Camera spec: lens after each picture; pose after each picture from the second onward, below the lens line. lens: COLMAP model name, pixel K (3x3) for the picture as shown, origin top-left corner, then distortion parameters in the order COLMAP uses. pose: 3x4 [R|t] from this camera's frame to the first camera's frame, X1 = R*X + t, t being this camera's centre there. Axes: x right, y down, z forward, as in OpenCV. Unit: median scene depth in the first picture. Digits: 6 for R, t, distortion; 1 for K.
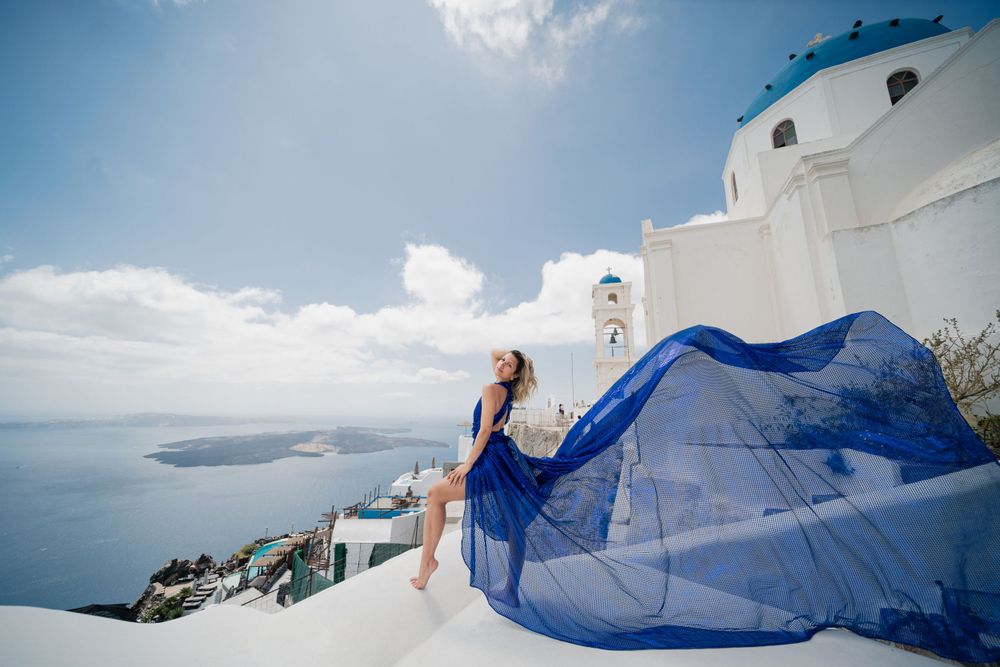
lens RADIAL K [[352.8, 0, 500.0], [0, 352.8, 333.5], [0, 0, 1]] dist [0.000251, 0.000036]
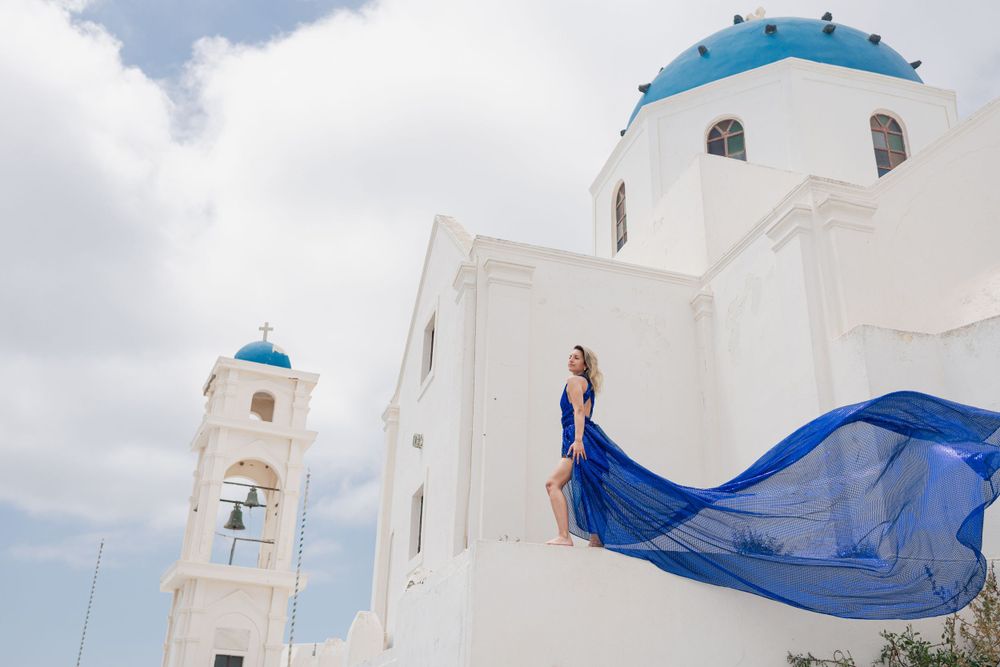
lens RADIAL K [[942.5, 0, 481.1], [0, 942.5, 331.3], [0, 0, 1]] dist [0.001888, 0.007963]
pose [[0.788216, 0.269164, 0.553414, -0.141867], [-0.149553, 0.956098, -0.252012, 0.084844], [-0.596950, 0.115875, 0.793866, 0.151379]]
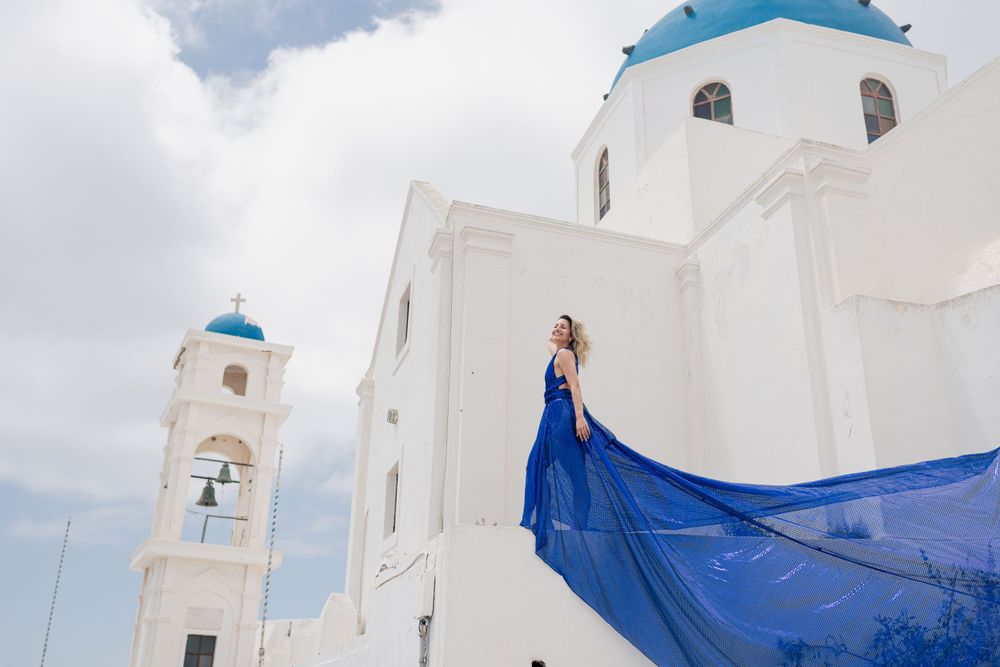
lens RADIAL K [[939.6, 0, 500.0], [0, 939.6, 333.5], [0, 0, 1]] dist [0.002755, 0.001983]
pose [[0.765194, 0.250681, 0.592991, -0.110169], [-0.139684, 0.963783, -0.227181, 0.073160], [-0.628464, 0.091006, 0.772496, 0.188735]]
